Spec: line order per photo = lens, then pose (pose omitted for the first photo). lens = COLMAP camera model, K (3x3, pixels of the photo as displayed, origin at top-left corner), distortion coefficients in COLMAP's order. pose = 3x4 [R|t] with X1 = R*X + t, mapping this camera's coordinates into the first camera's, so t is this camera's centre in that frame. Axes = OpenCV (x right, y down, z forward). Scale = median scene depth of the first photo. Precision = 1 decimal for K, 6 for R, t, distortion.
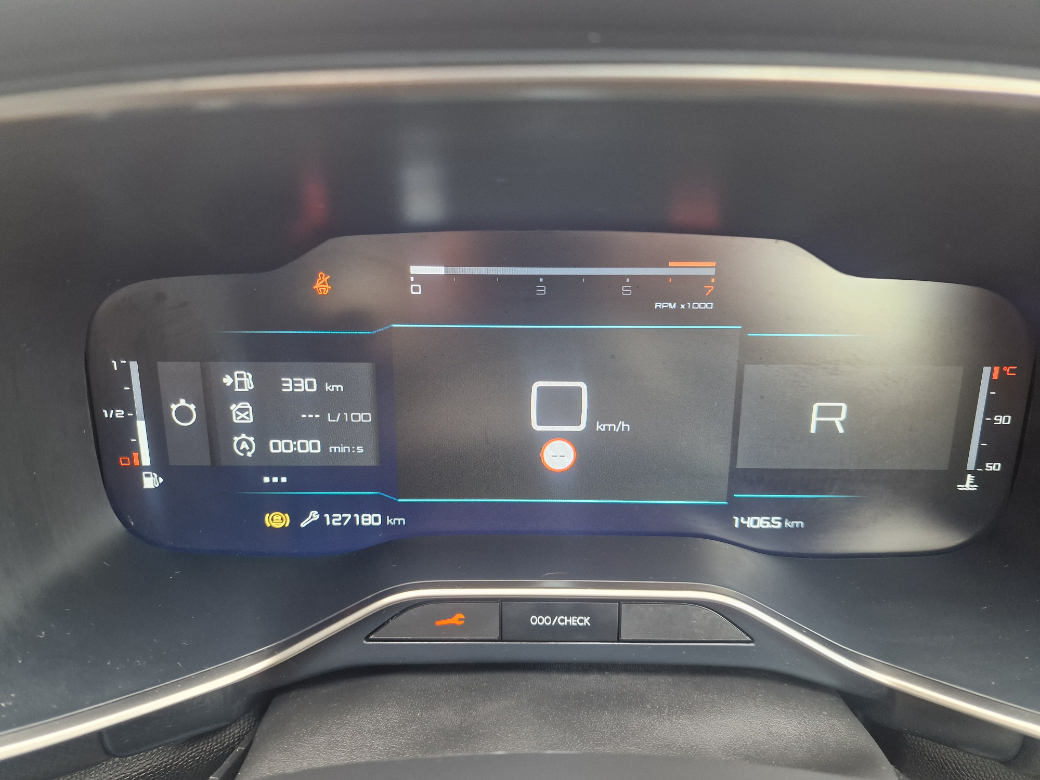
lens RADIAL K [[696.8, 0, 520.9], [0, 696.8, 395.8], [0, 0, 1]] dist [-0.005027, -0.003663]
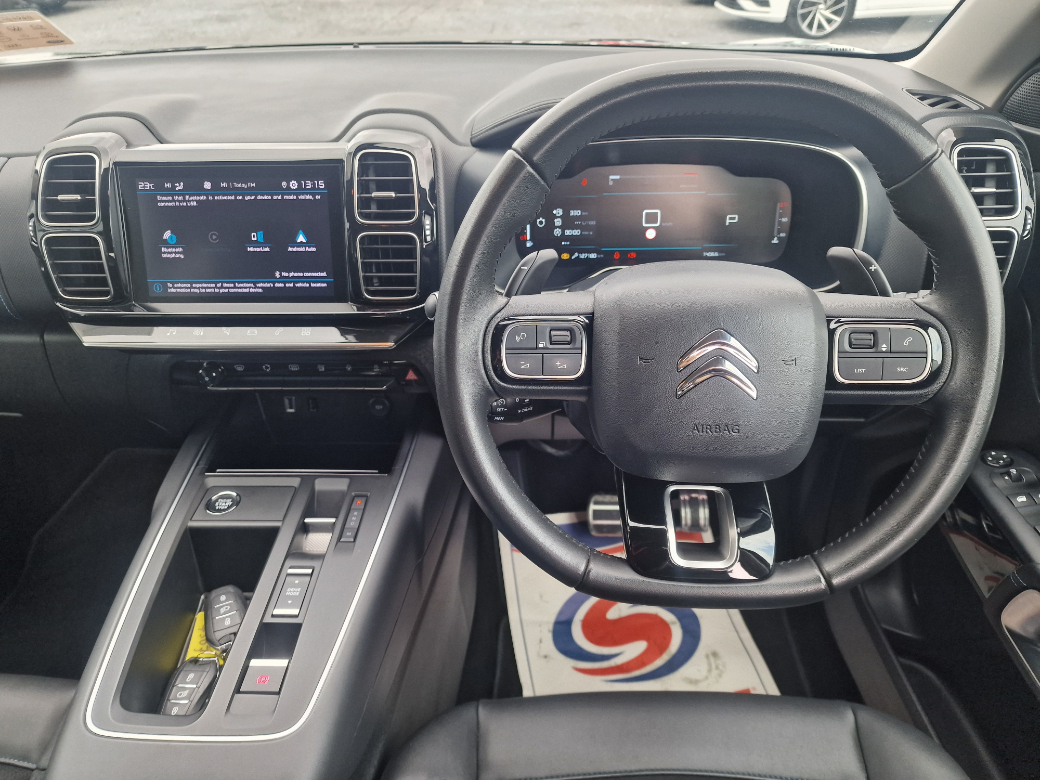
lens RADIAL K [[696.8, 0, 520.9], [0, 696.8, 395.8], [0, 0, 1]] dist [-0.005027, -0.003663]
pose [[0.998857, -0.008957, -0.046947, -0.425291], [0.011948, 0.997890, 0.063815, 0.649447], [0.046276, -0.064303, 0.996857, -2.449852]]
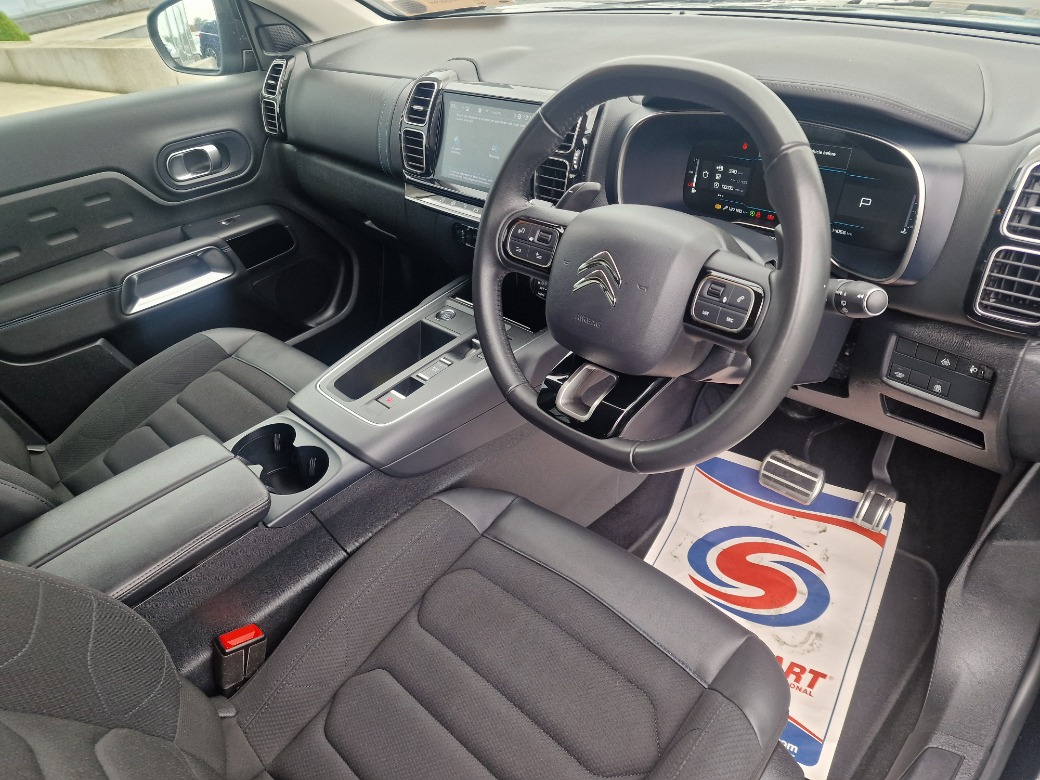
lens RADIAL K [[696.8, 0, 520.9], [0, 696.8, 395.8], [0, 0, 1]] dist [-0.005027, -0.003663]
pose [[0.710867, 0.341524, -0.614841, 1.699835], [-0.256574, 0.939870, 0.225420, 0.601561], [0.654857, -0.002491, 0.755748, -2.802997]]
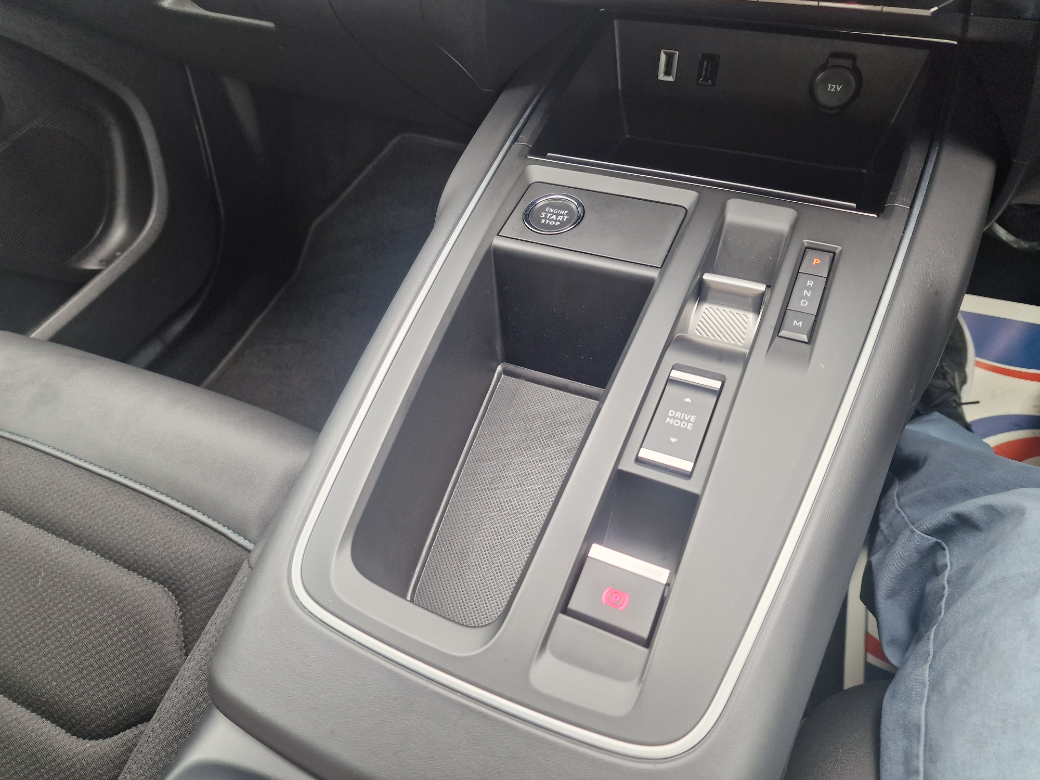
lens RADIAL K [[729.4, 0, 520.0], [0, 729.4, 390.0], [0, 0, 1]] dist [0.006234, 0.001632]
pose [[0.901071, 0.251635, -0.353202, -1.249179], [-0.102221, 0.914735, 0.390910, 1.016316], [0.421453, -0.316133, 0.849963, -1.114208]]
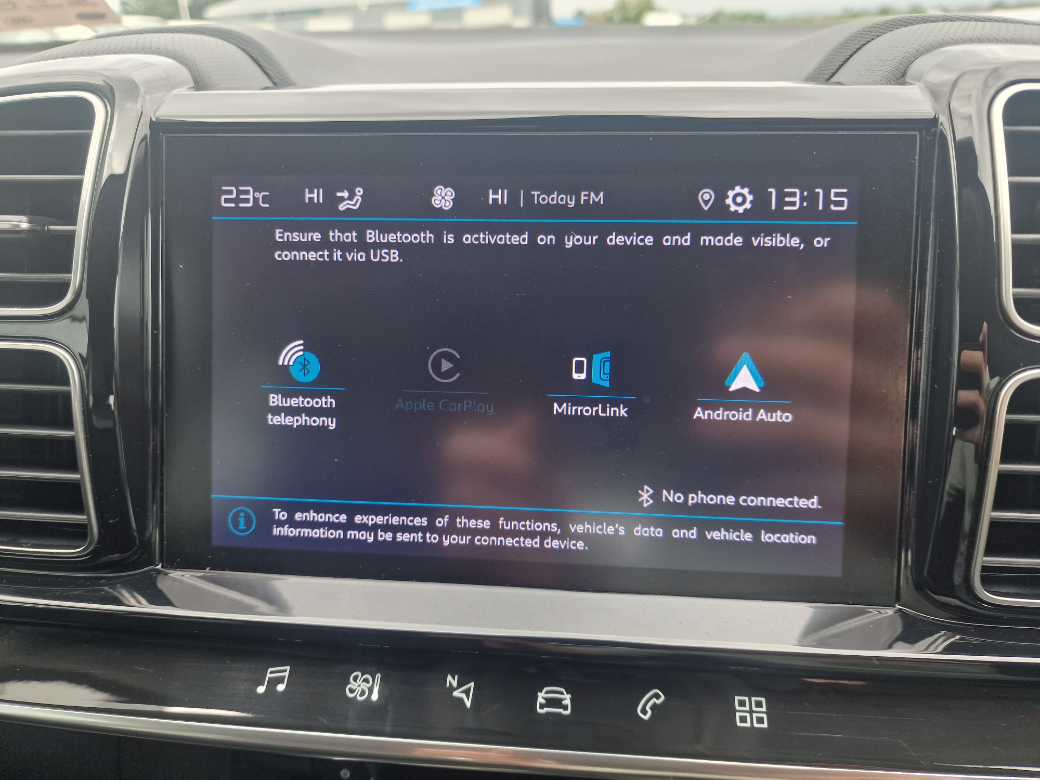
lens RADIAL K [[696.8, 0, 520.9], [0, 696.8, 395.8], [0, 0, 1]] dist [-0.005027, -0.003663]
pose [[0.994647, 0.015402, -0.102173, -1.630460], [-0.026692, 0.993566, -0.110067, 0.295502], [0.099821, 0.112205, 0.988659, -0.453176]]
